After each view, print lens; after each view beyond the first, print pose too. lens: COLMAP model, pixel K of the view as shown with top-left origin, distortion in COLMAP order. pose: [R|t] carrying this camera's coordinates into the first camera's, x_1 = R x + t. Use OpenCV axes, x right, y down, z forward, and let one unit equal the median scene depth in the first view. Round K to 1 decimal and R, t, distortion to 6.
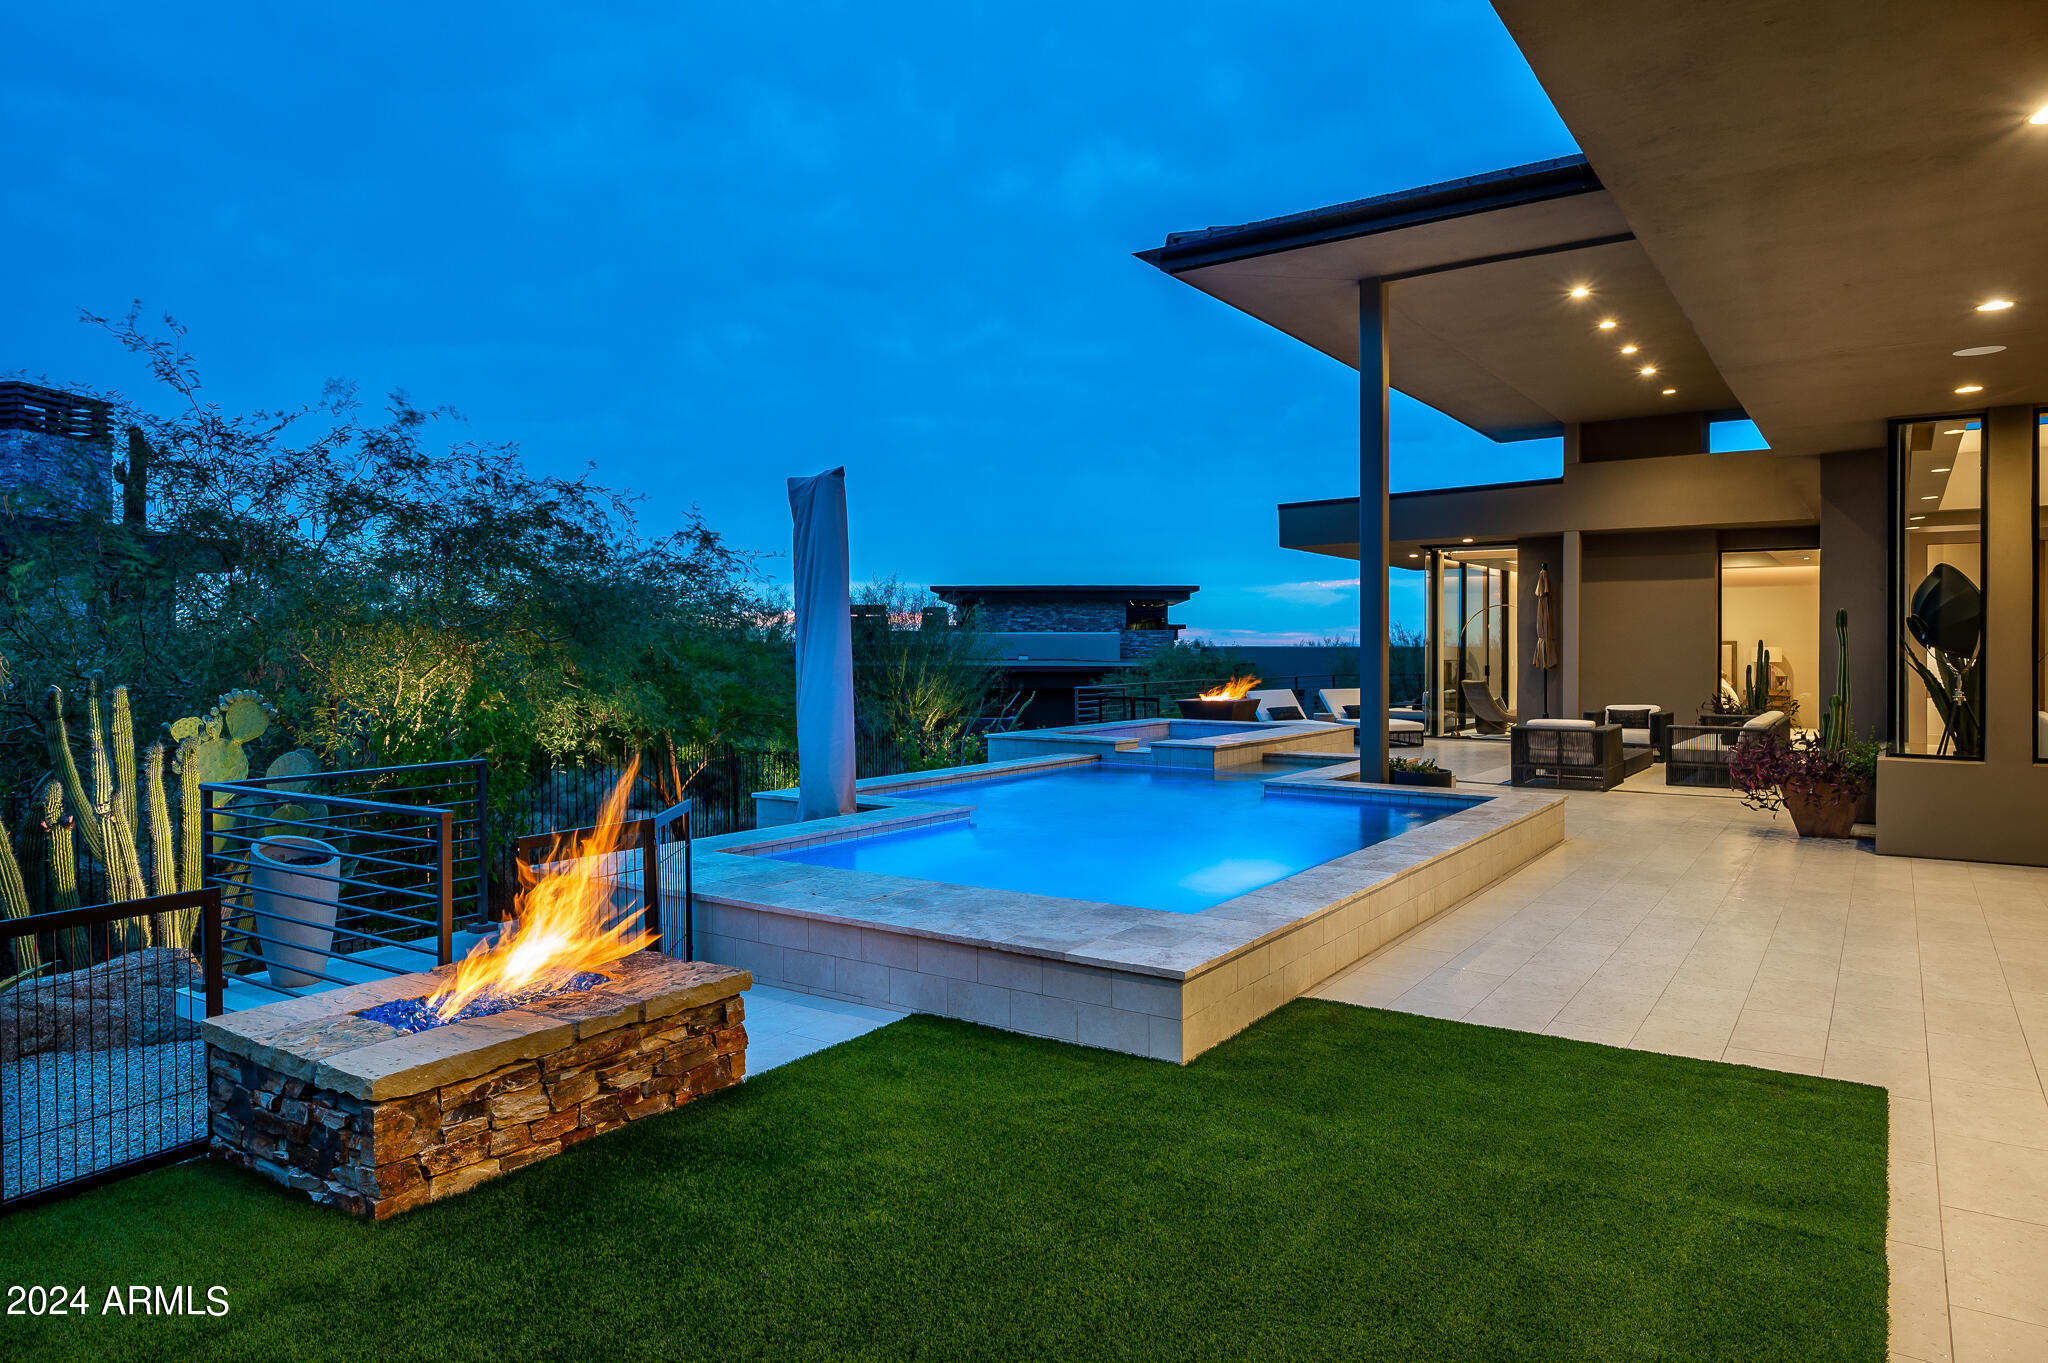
lens RADIAL K [[1267.7, 0, 1024.0], [0, 1267.7, 681.5], [0, 0, 1]] dist [0.001008, -0.000486]
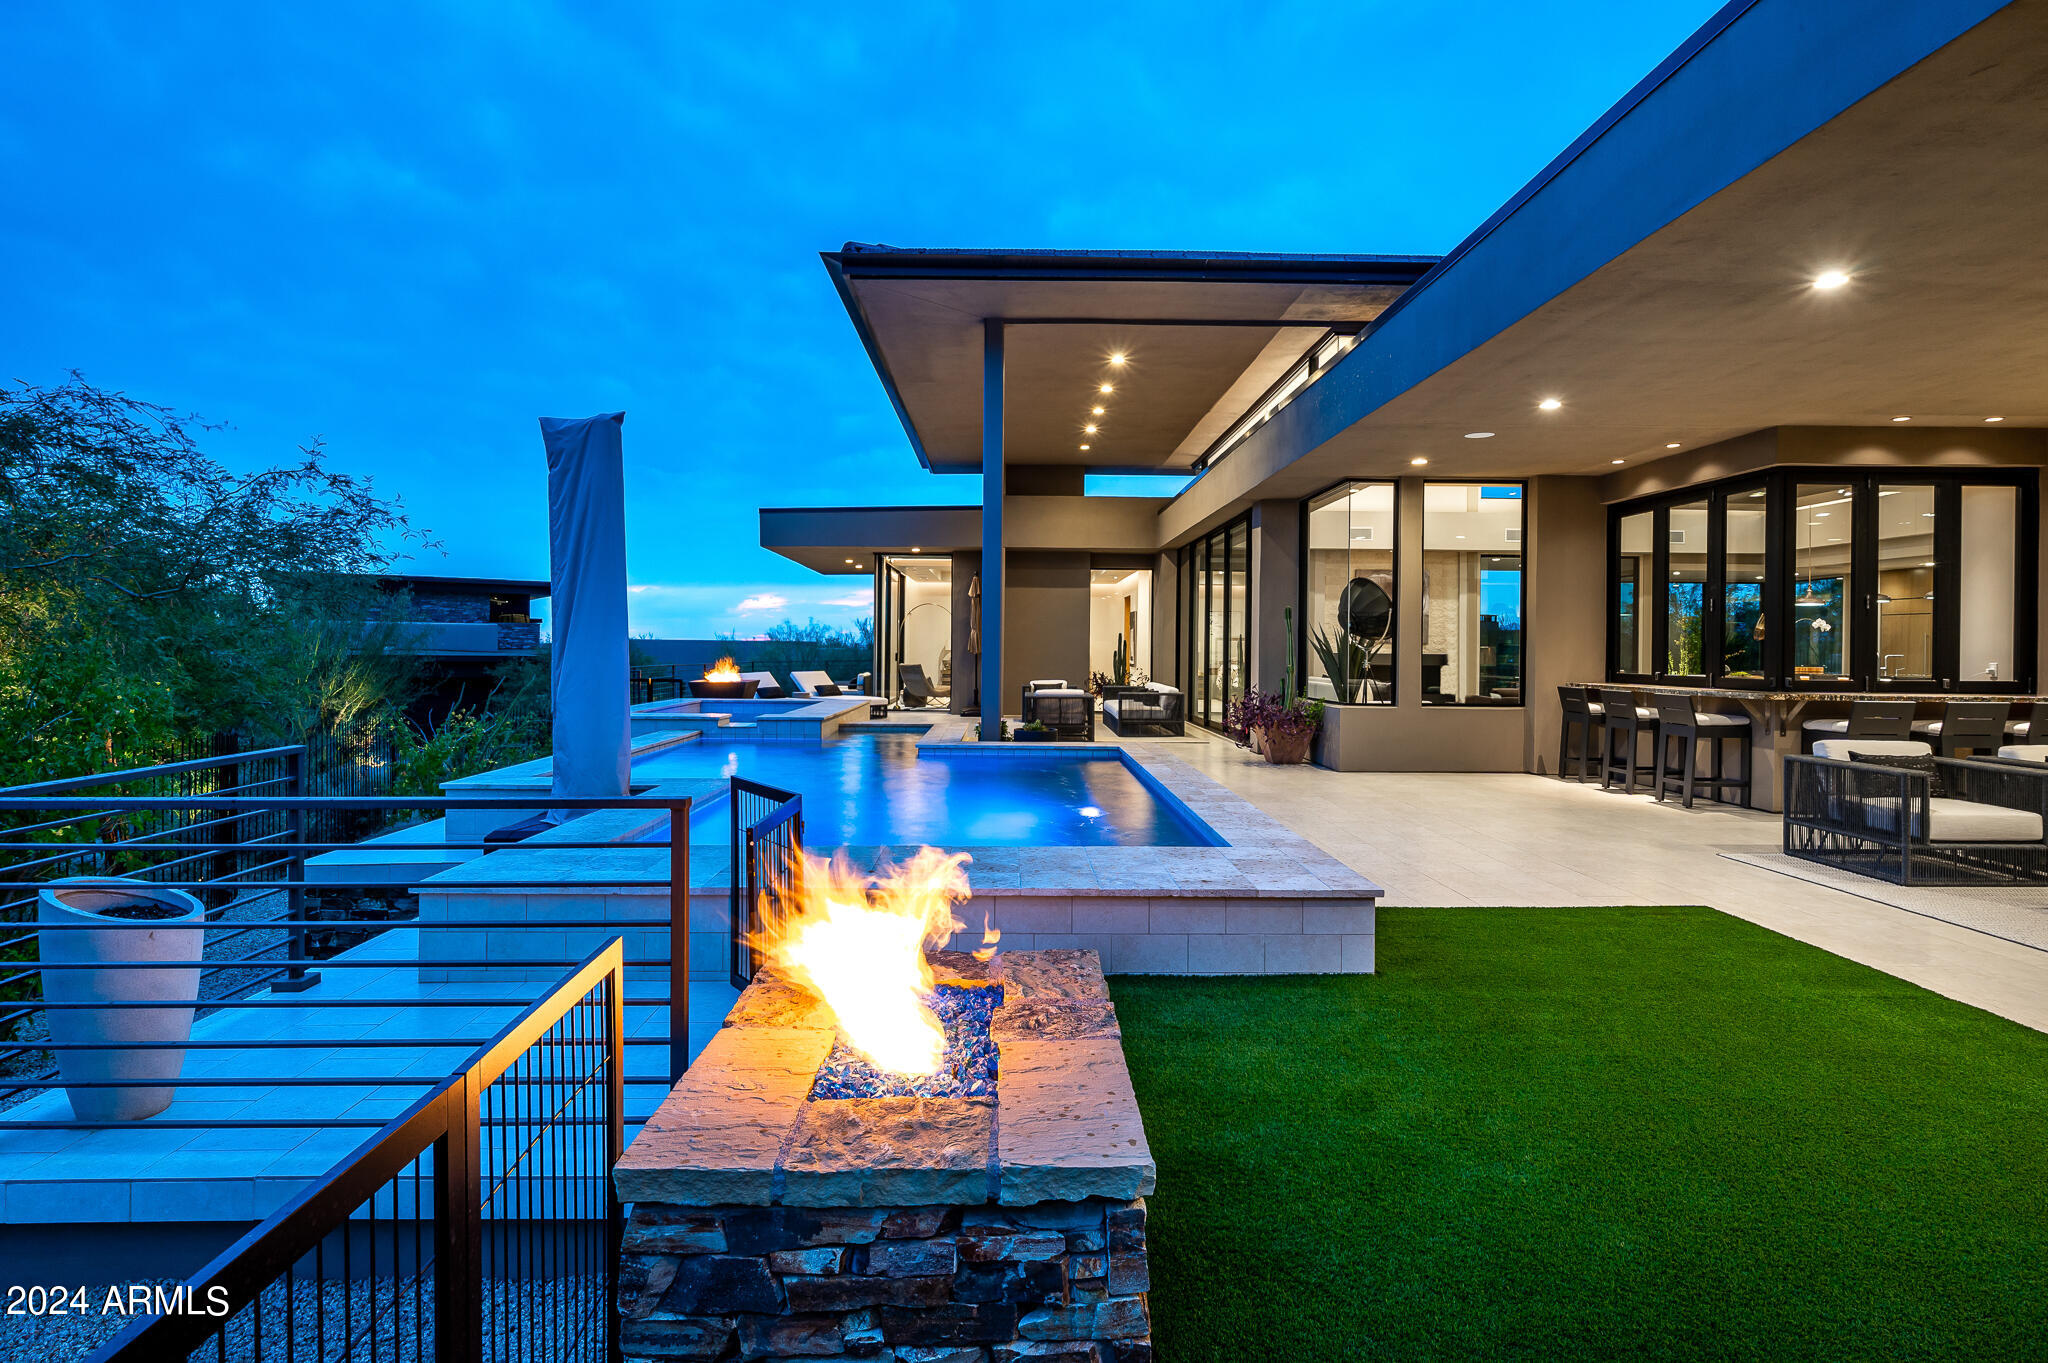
lens RADIAL K [[1054.8, 0, 1027.5], [0, 1054.8, 669.7], [0, 0, 1]] dist [0.001985, 0.000150]
pose [[0.813517, -0.005227, 0.581518, -0.231982], [0.007932, 0.999966, -0.002109, 0.012035], [-0.581487, 0.006328, 0.813531, 0.147524]]
